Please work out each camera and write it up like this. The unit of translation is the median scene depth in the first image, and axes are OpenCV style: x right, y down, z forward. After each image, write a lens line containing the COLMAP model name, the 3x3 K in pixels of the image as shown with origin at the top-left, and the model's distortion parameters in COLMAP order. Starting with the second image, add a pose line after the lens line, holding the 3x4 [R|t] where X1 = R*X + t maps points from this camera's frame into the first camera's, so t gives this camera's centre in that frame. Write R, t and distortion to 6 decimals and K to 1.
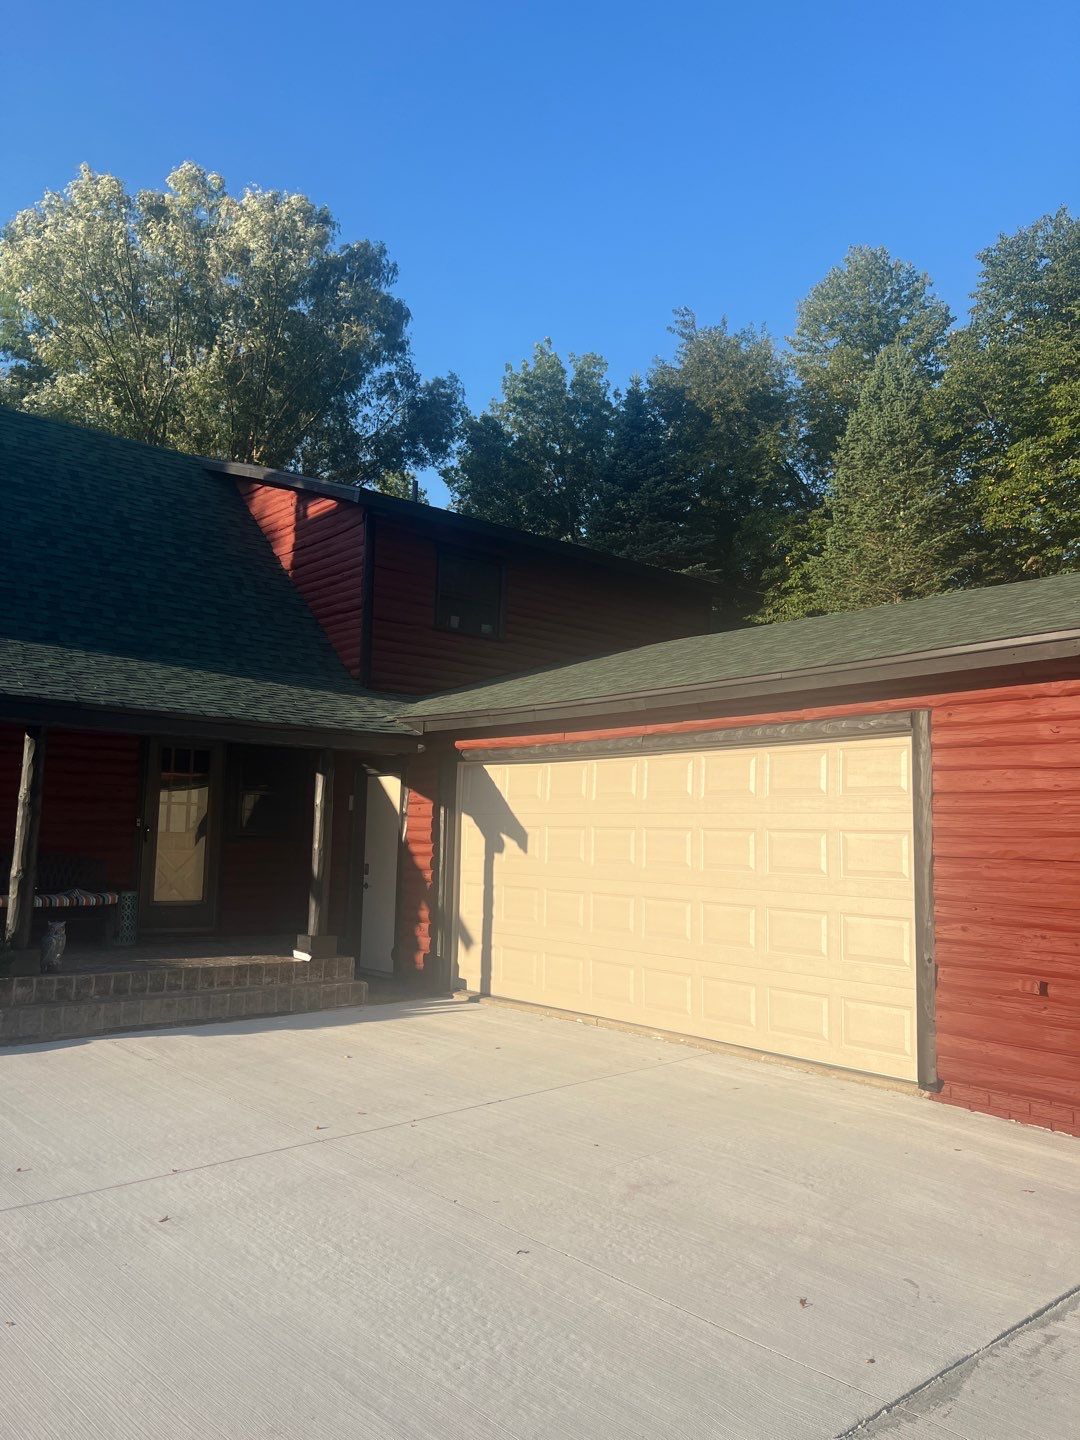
lens RADIAL K [[1049.8, 0, 533.0], [0, 1049.8, 719.9], [0, 0, 1]] dist [0.093326, -0.164941]
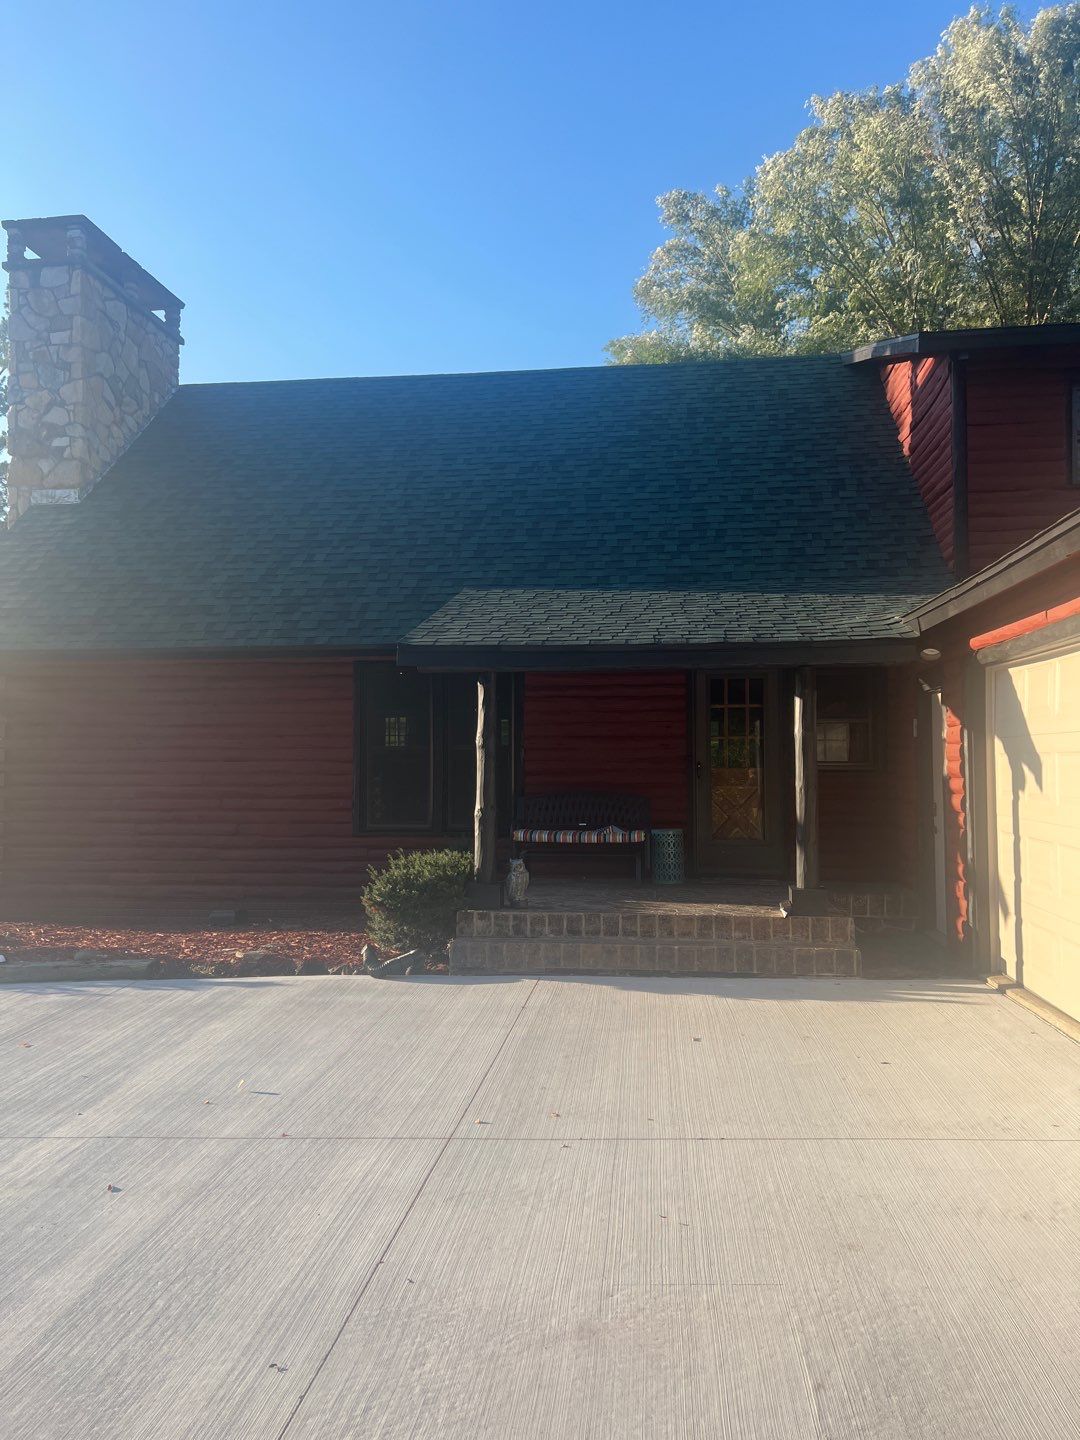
lens RADIAL K [[1049.8, 0, 533.0], [0, 1049.8, 719.9], [0, 0, 1]] dist [0.093326, -0.164941]
pose [[0.684987, -0.054209, -0.726536, 0.264642], [0.103107, 0.994404, 0.023015, 0.028557], [0.721223, -0.090676, 0.686743, 0.274962]]
